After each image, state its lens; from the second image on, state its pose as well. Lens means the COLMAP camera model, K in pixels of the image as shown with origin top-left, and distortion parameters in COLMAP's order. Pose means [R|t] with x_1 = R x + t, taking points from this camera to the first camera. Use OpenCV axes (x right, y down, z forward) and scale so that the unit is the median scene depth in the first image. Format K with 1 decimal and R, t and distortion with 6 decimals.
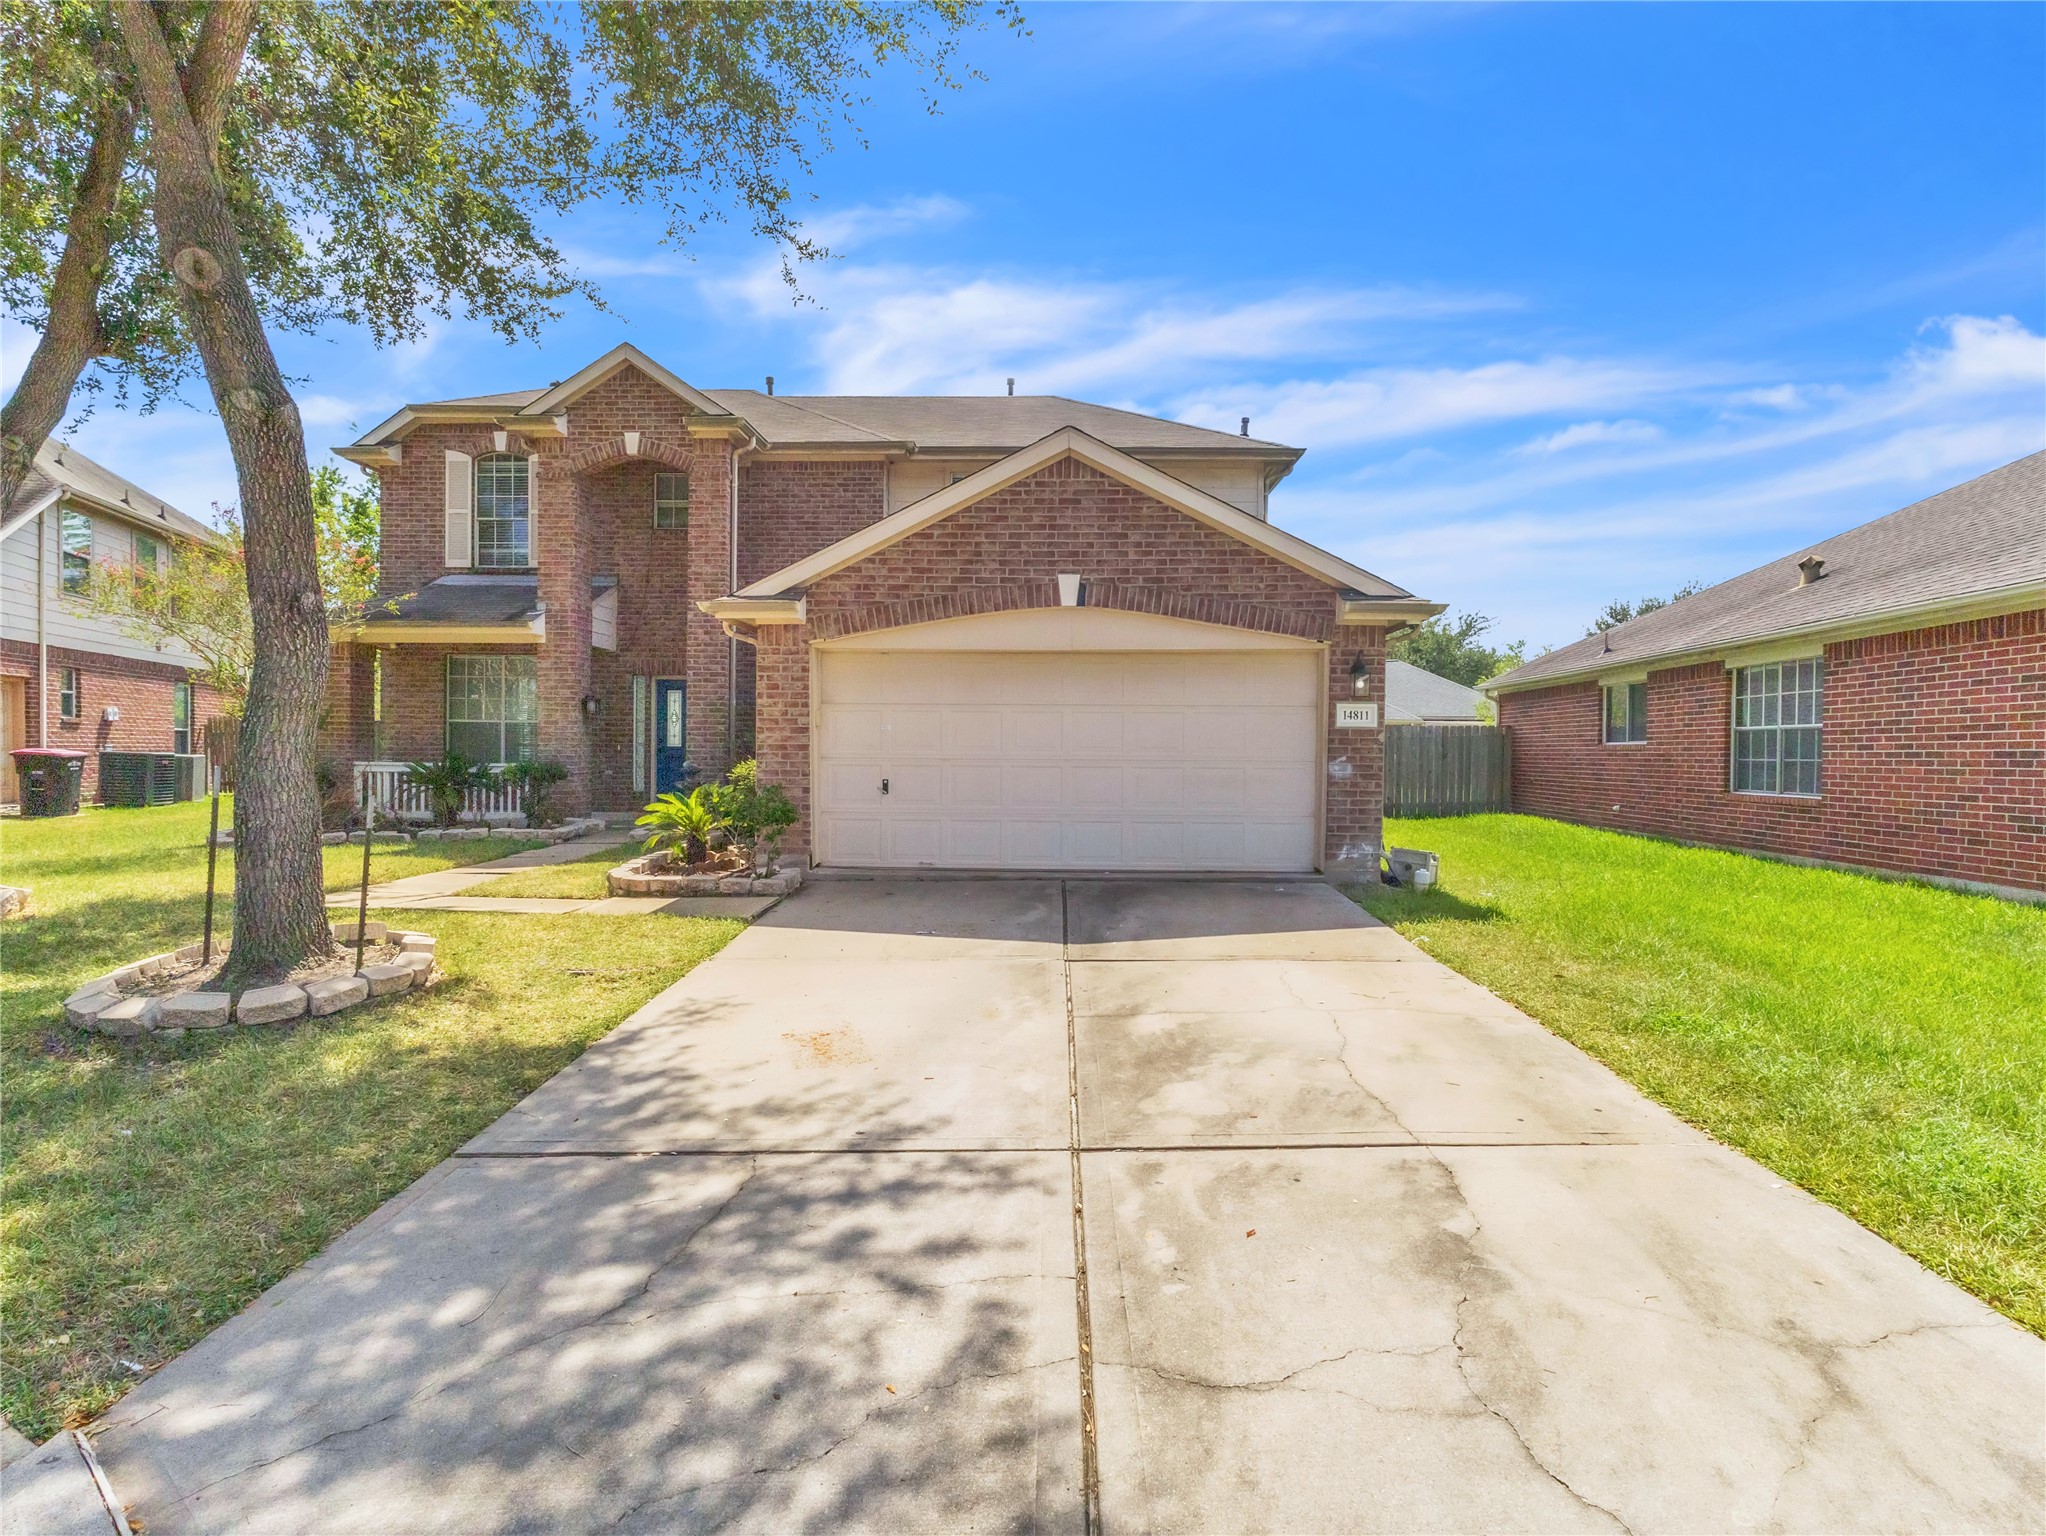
lens RADIAL K [[1049.0, 0, 1023.0], [0, 1049.0, 768.0], [0, 0, 1]] dist [0.002746, -0.000201]
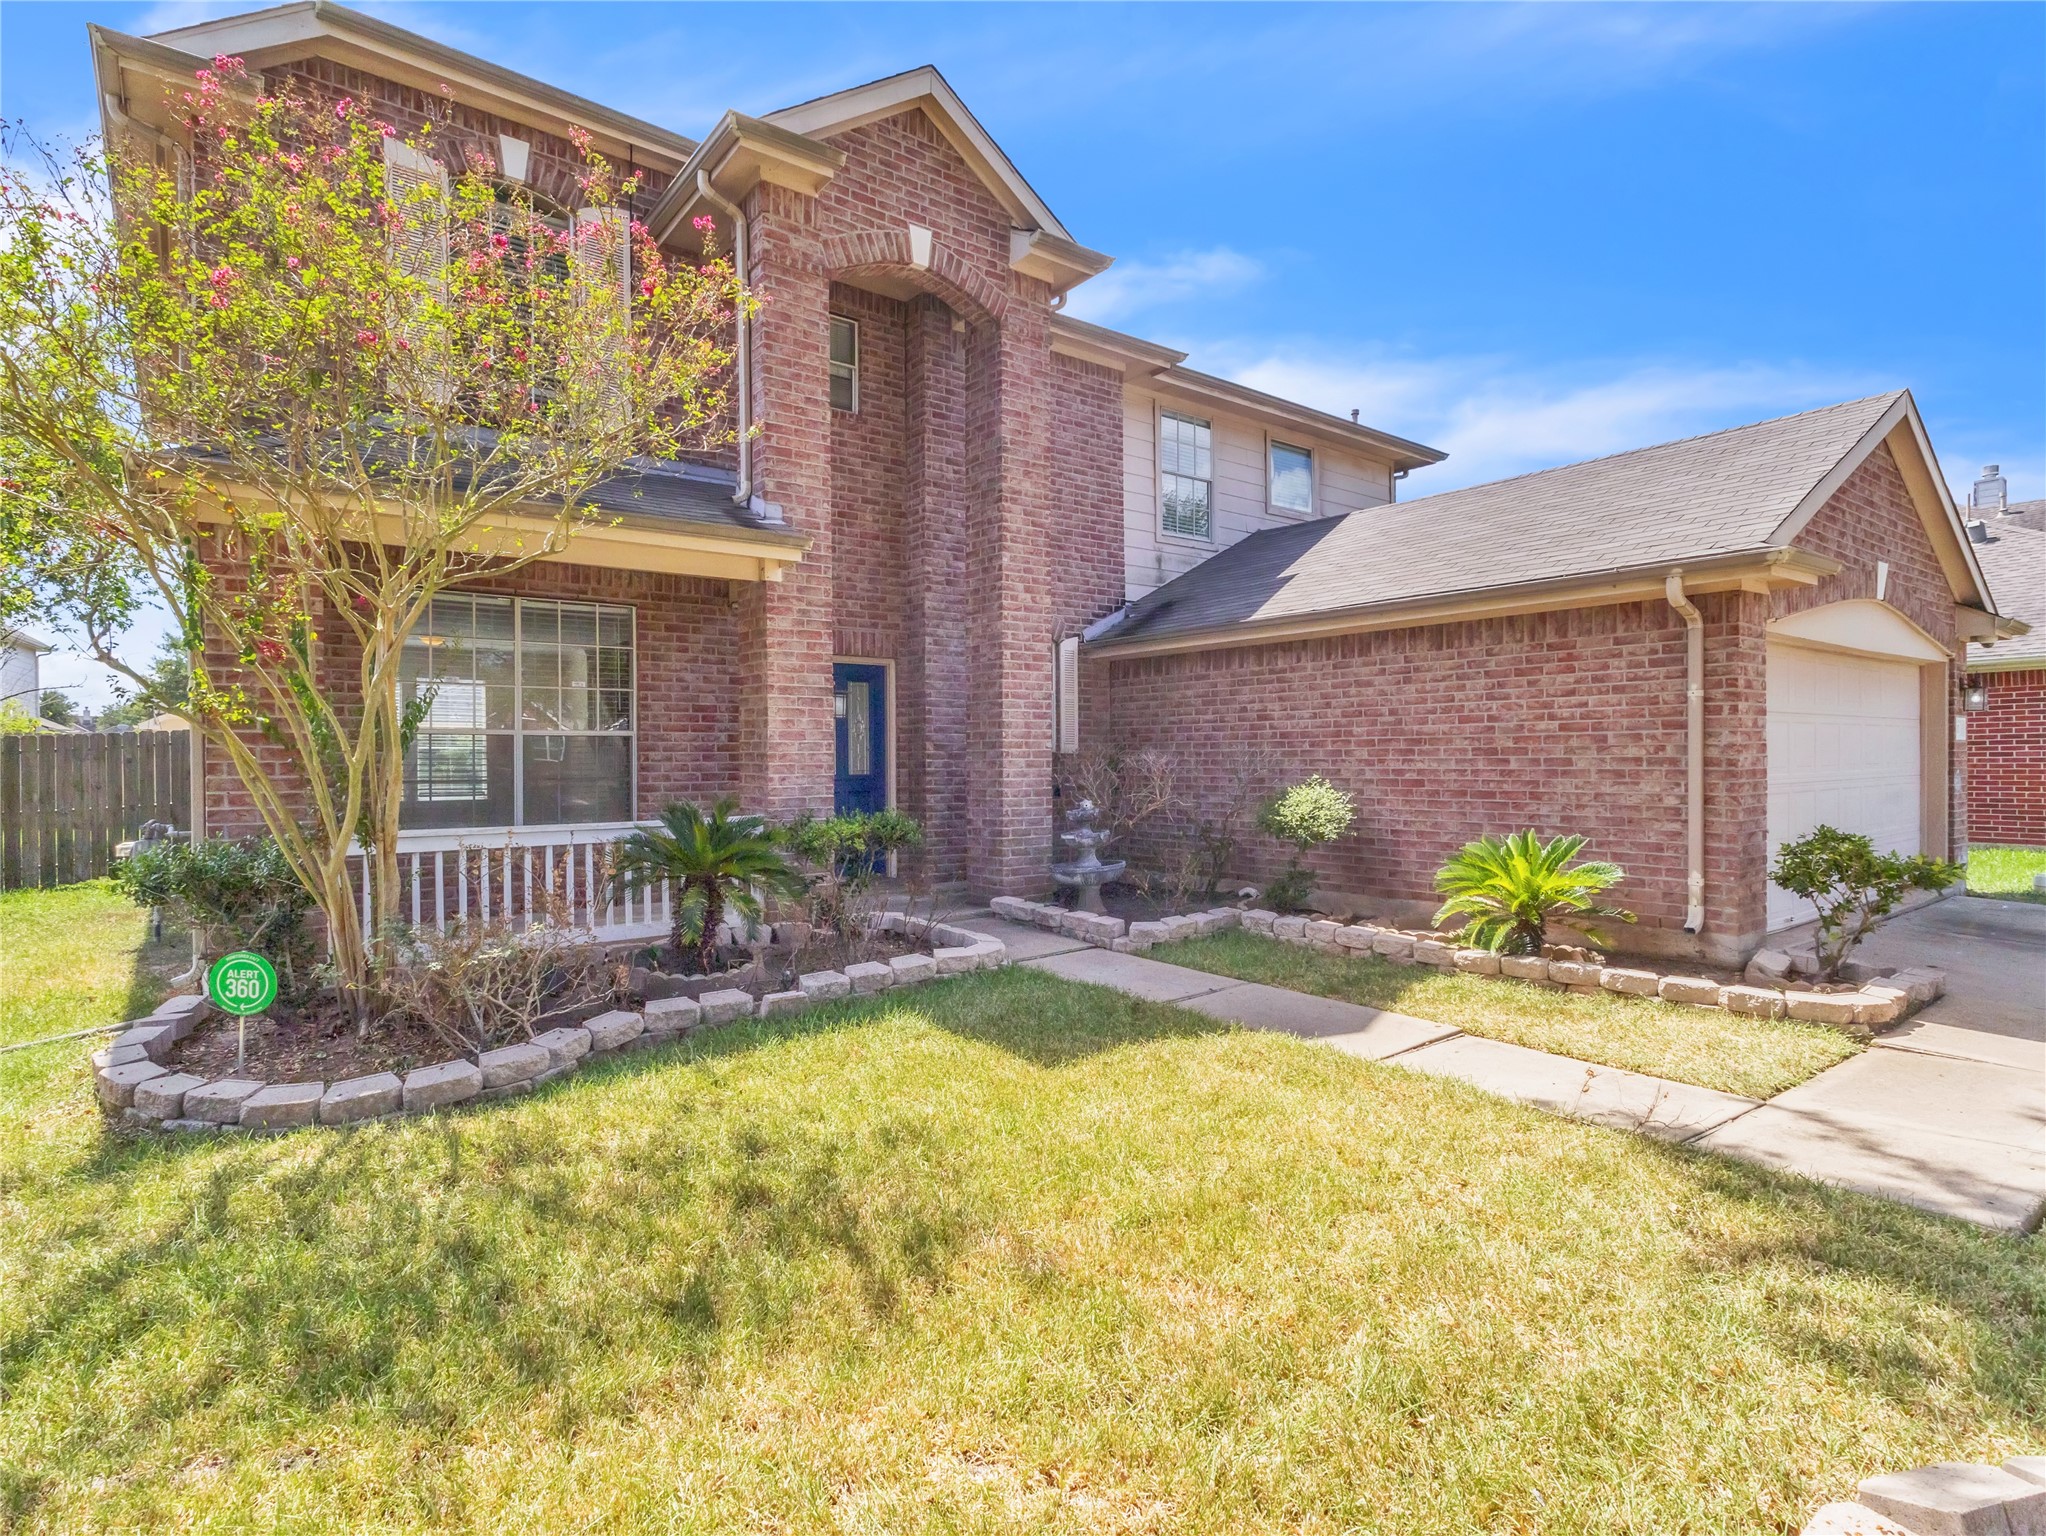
lens RADIAL K [[1038.1, 0, 1023.1], [0, 1038.1, 760.9], [0, 0, 1]] dist [0.009294, 0.000796]
pose [[0.778245, -0.017279, 0.627723, -0.794938], [0.025966, 0.999652, -0.004676, -0.029482], [-0.627424, 0.019939, 0.778423, 0.610784]]
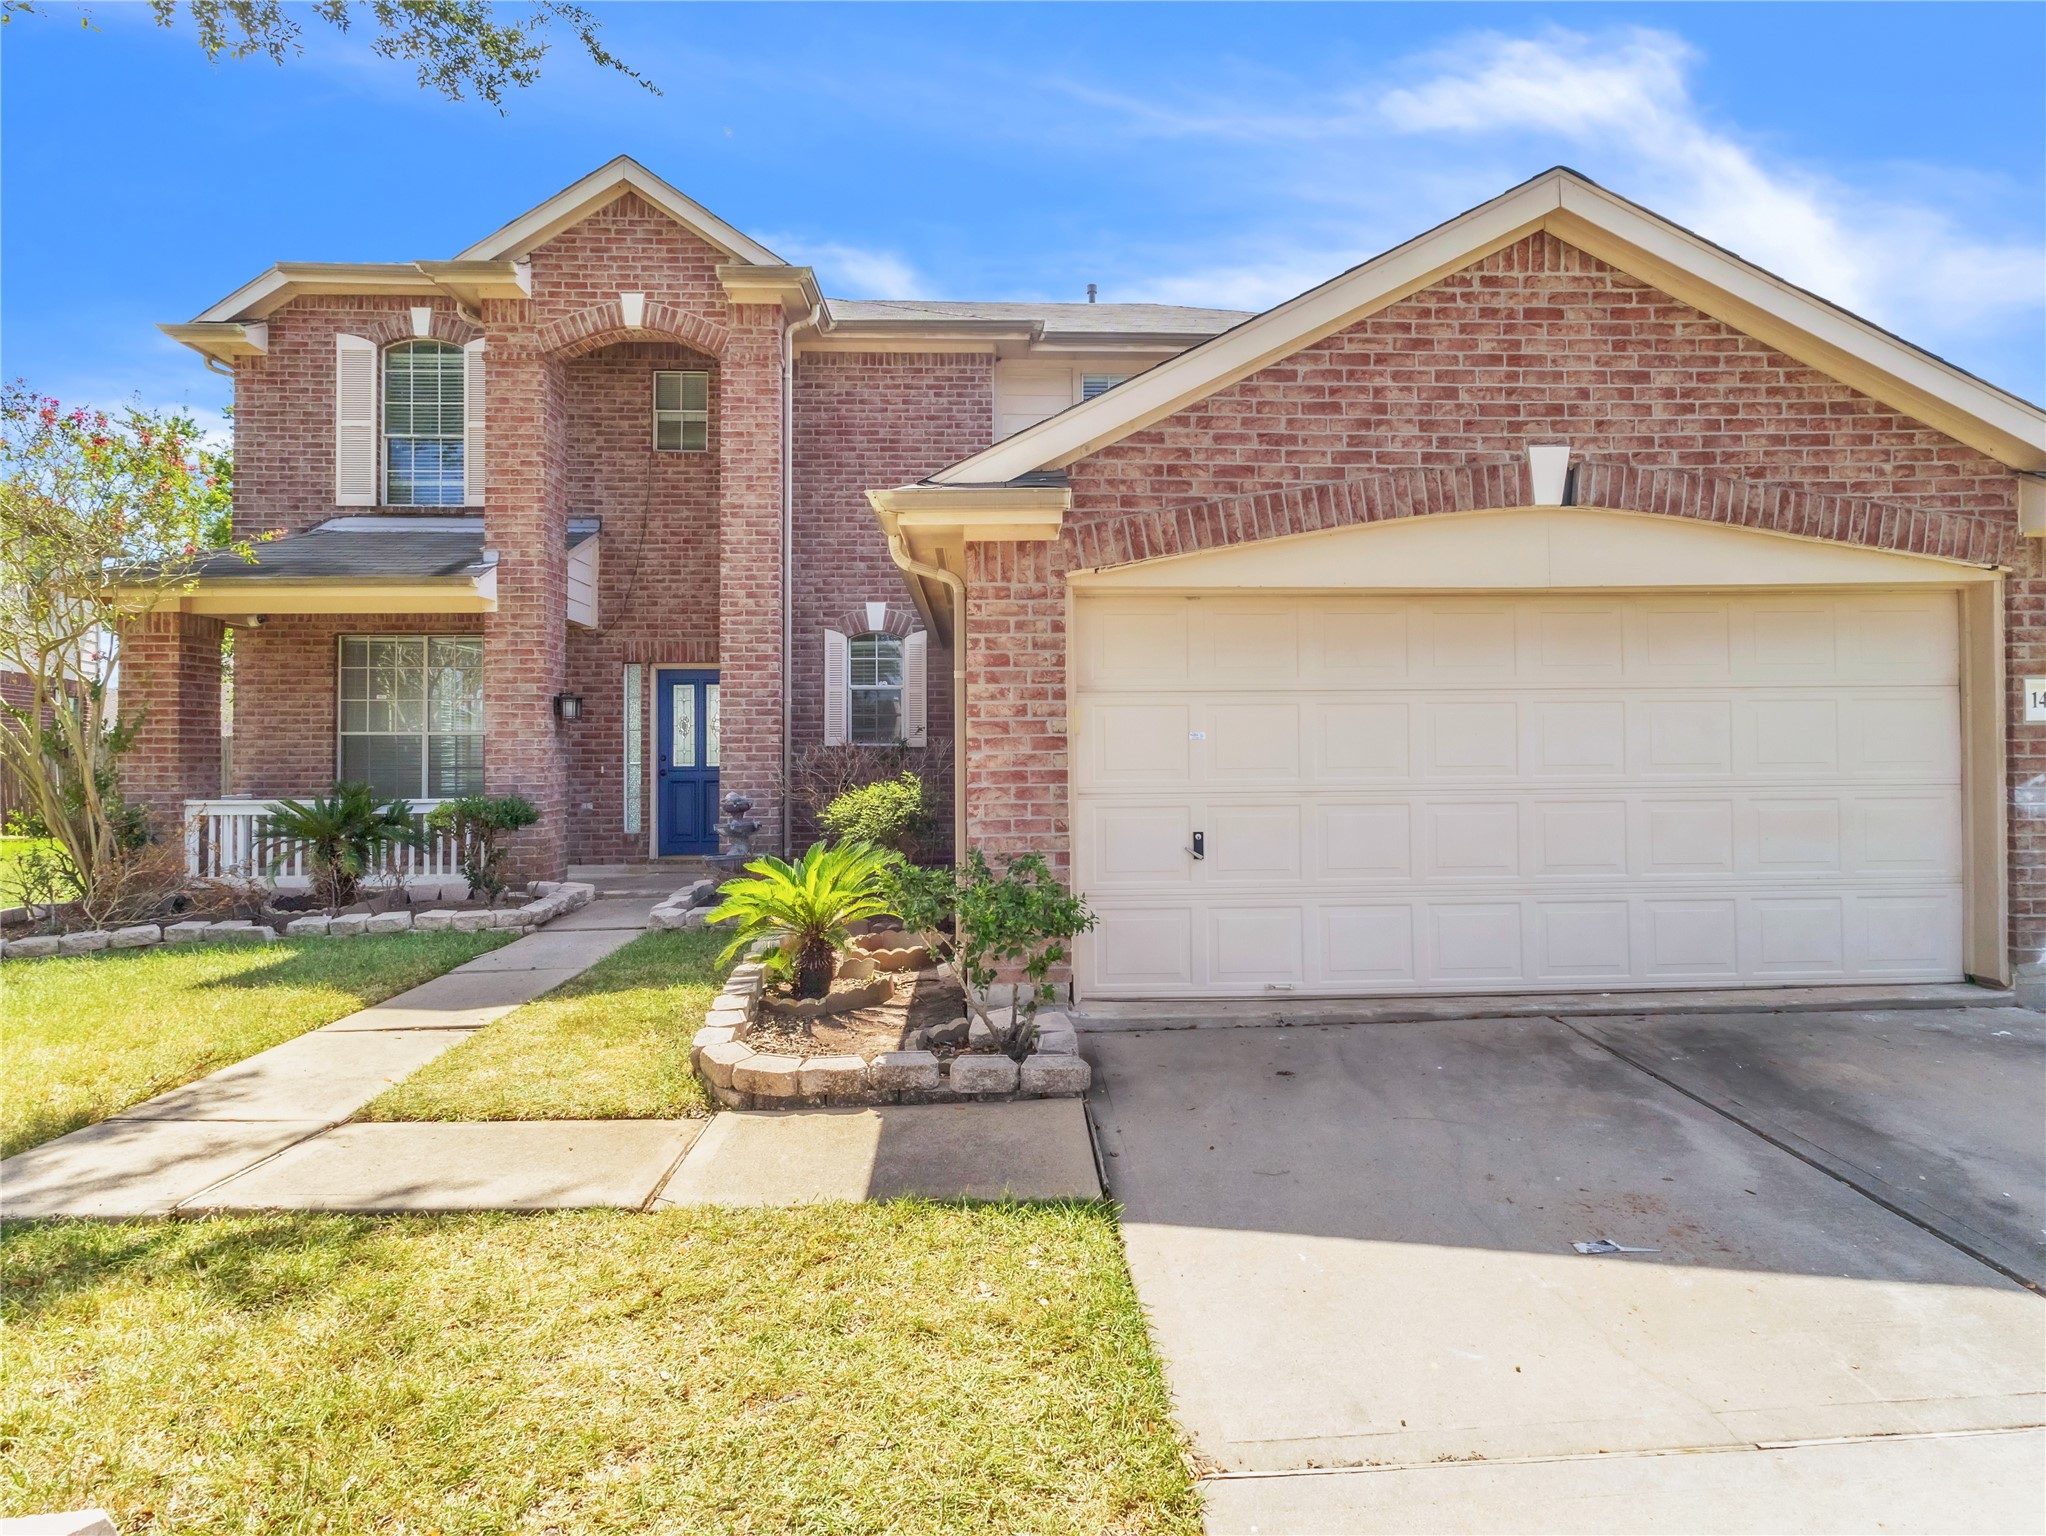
lens RADIAL K [[1054.9, 0, 1021.8], [0, 1054.9, 737.7], [0, 0, 1]] dist [0.004230, 0.000244]
pose [[0.997042, -0.015691, 0.075244, -0.210567], [0.018027, 0.999374, -0.030457, -0.018237], [-0.074719, 0.031723, 0.996700, 0.378047]]
